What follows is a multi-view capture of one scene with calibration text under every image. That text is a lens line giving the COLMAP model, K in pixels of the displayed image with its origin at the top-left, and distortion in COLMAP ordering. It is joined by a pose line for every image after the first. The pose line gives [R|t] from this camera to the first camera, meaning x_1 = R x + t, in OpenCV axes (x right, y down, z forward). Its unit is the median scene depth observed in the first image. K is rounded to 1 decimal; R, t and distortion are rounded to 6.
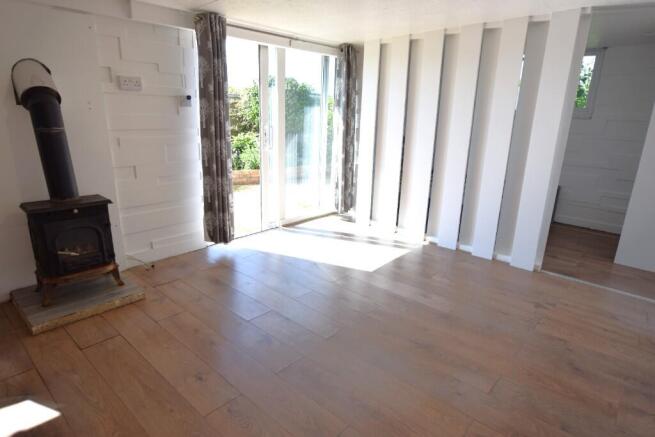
lens RADIAL K [[404.6, 0, 327.5], [0, 404.6, 218.5], [0, 0, 1]] dist [-0.000276, 0.000228]
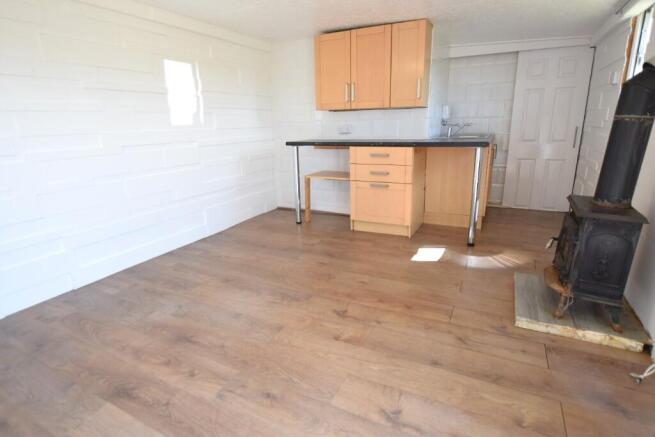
lens RADIAL K [[346.3, 0, 327.5], [0, 346.3, 218.5], [0, 0, 1]] dist [-0.000847, -0.000117]
pose [[-0.963739, 0.065996, -0.258556, 0.103991], [-0.076197, 0.860533, 0.503663, -0.365550], [0.255735, 0.505101, -0.824301, 1.570869]]
